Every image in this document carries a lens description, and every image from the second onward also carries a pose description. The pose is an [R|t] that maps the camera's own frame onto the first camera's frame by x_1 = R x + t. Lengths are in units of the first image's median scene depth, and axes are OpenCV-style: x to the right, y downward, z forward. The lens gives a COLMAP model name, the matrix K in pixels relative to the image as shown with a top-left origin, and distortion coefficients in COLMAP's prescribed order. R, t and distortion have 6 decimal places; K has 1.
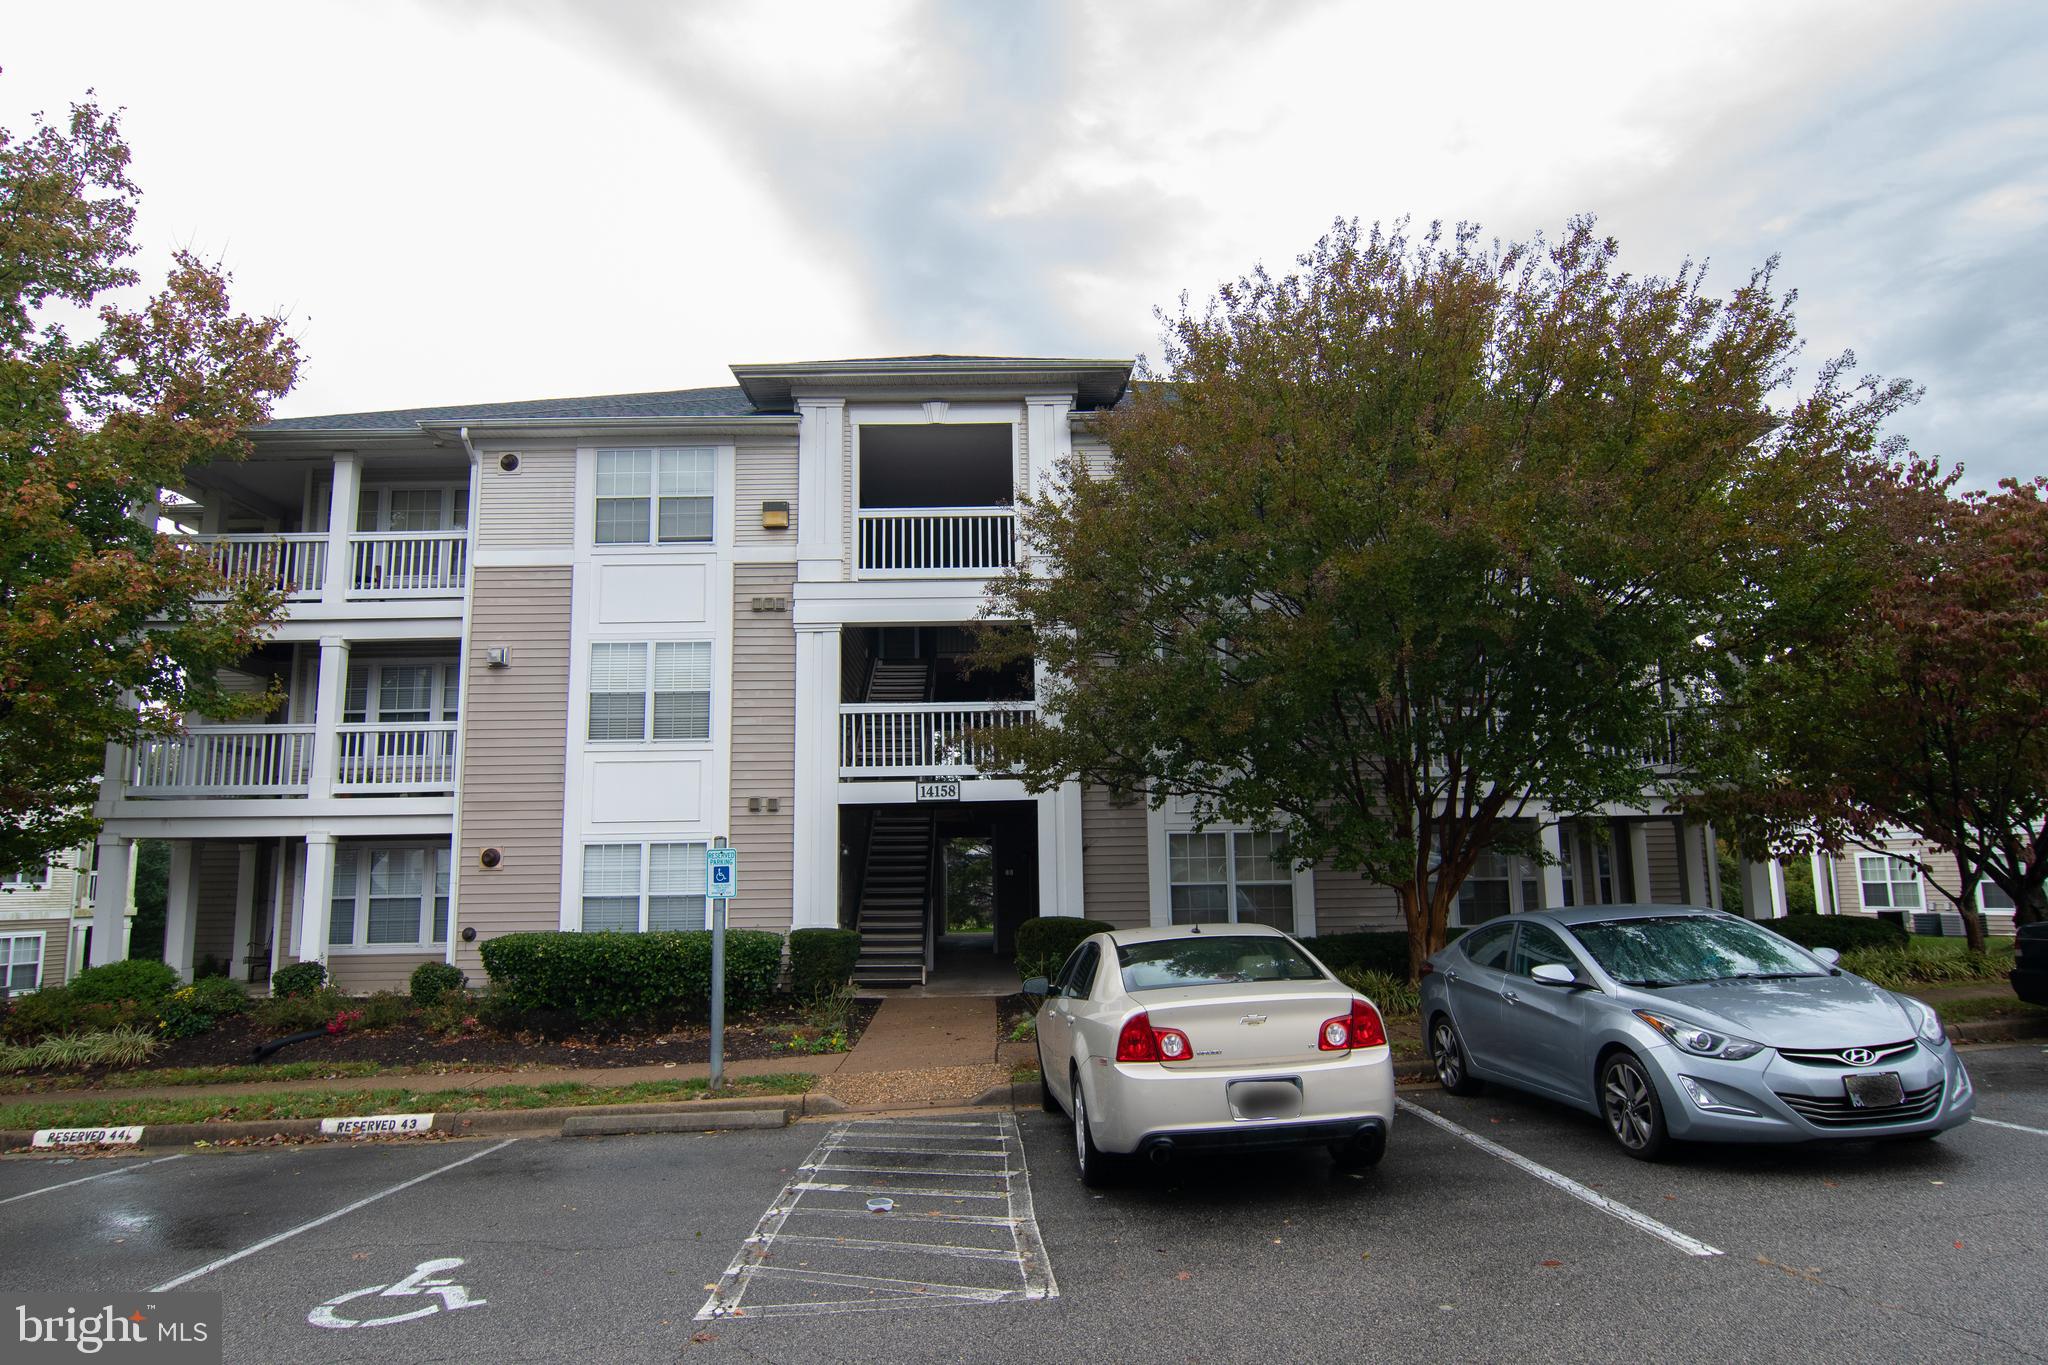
lens RADIAL K [[1233.6, 0, 1024.3], [0, 1233.6, 678.4], [0, 0, 1]] dist [0.003372, -0.000230]
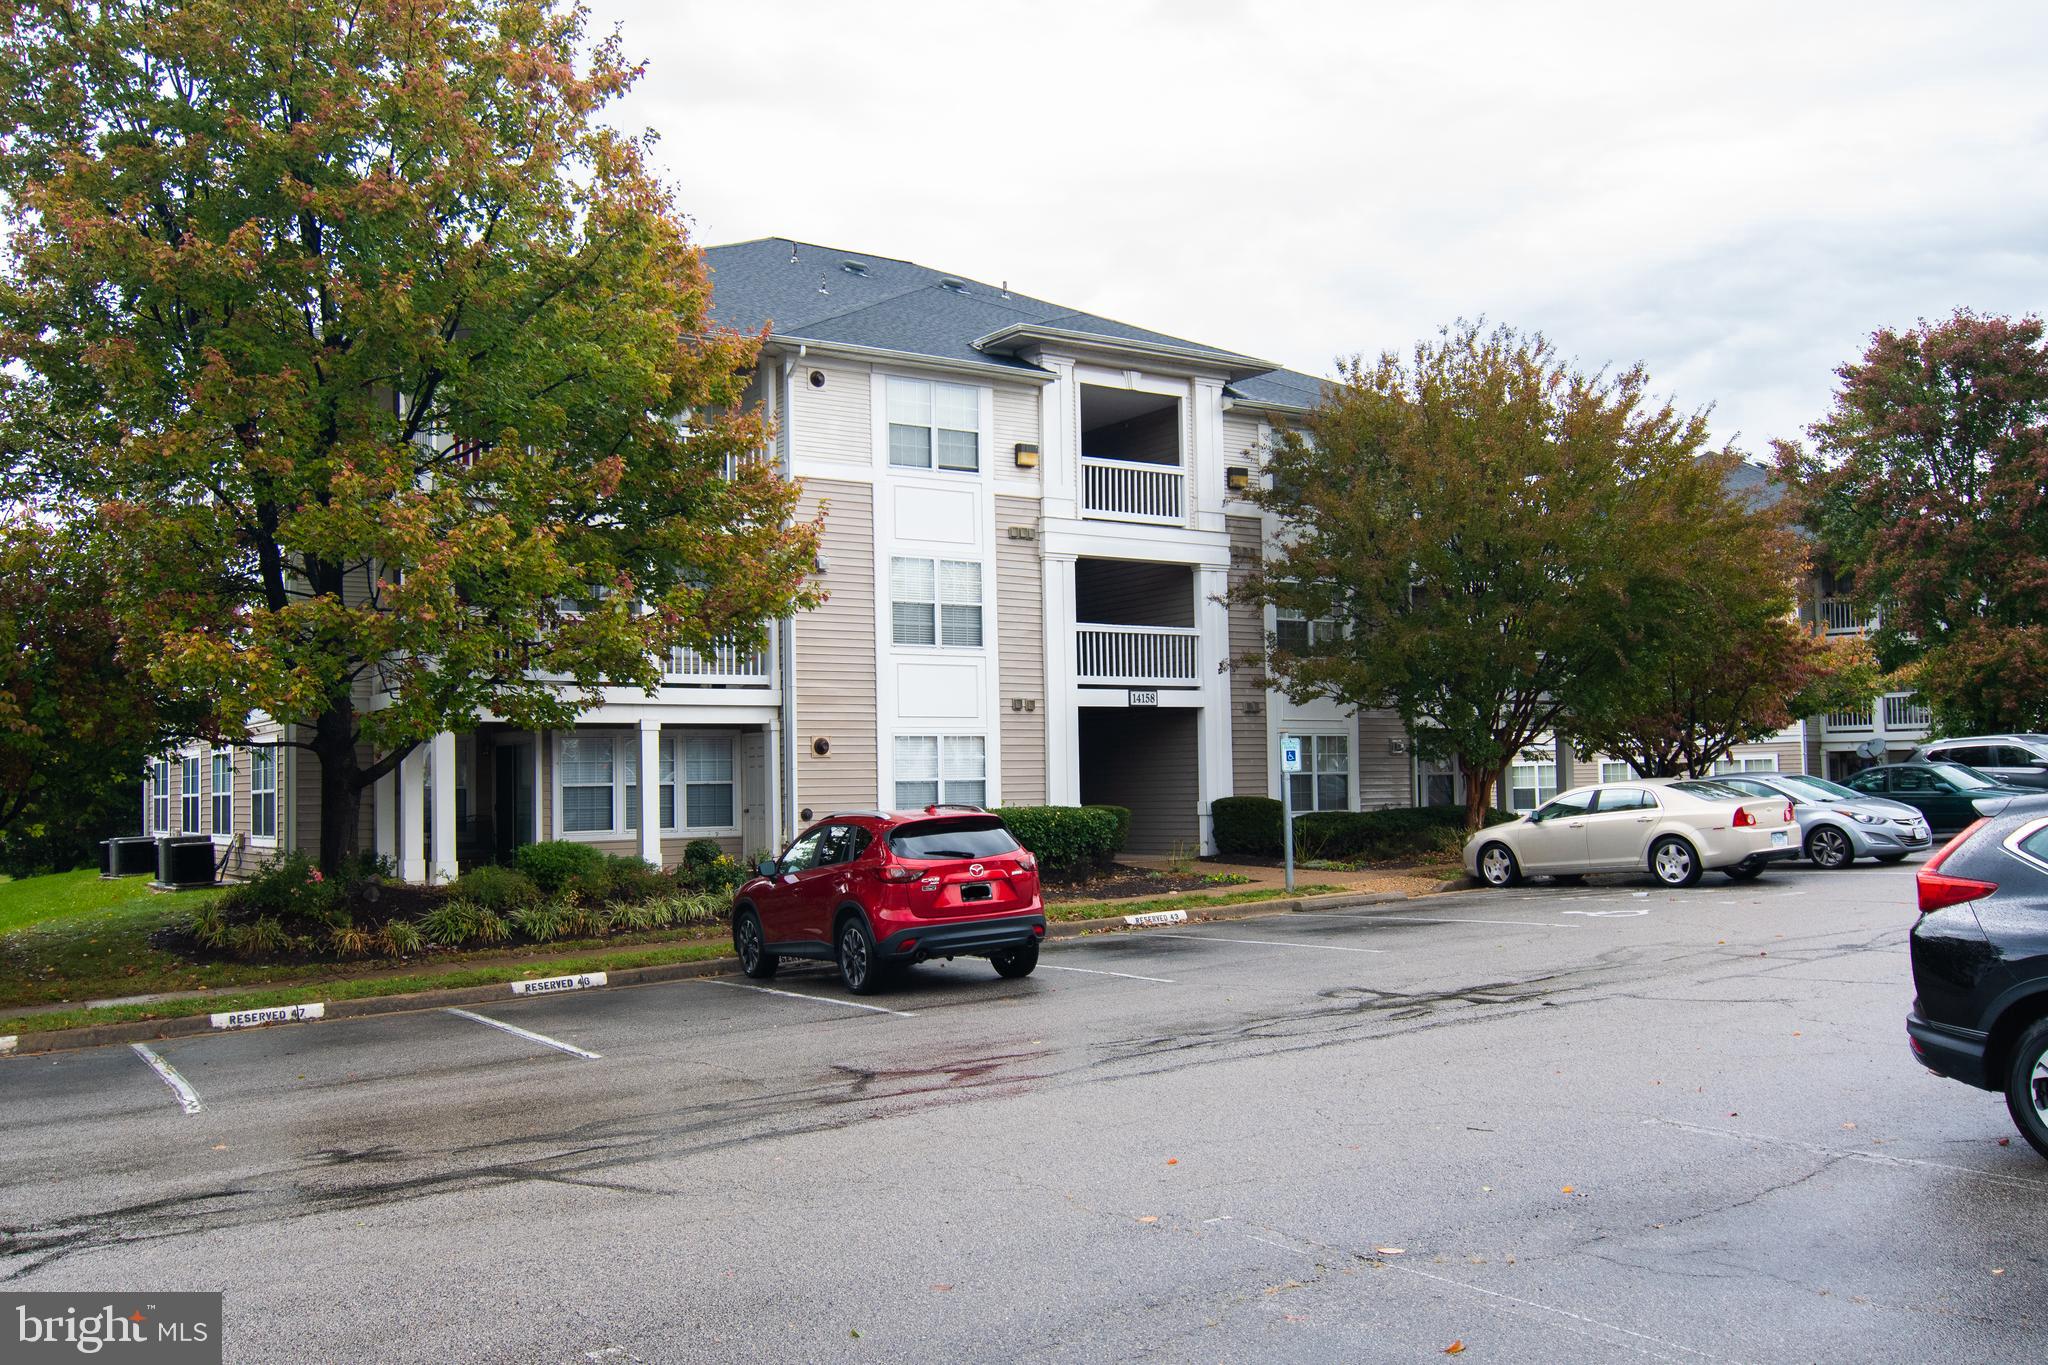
lens RADIAL K [[1767.5, 0, 1024.0], [0, 1767.5, 685.2], [0, 0, 1]] dist [0.001058, 0.002169]
pose [[0.831655, 0.032682, 0.554330, -1.133702], [-0.081468, 0.994646, 0.063583, -0.023827], [-0.549284, -0.098039, 0.829865, -0.396312]]
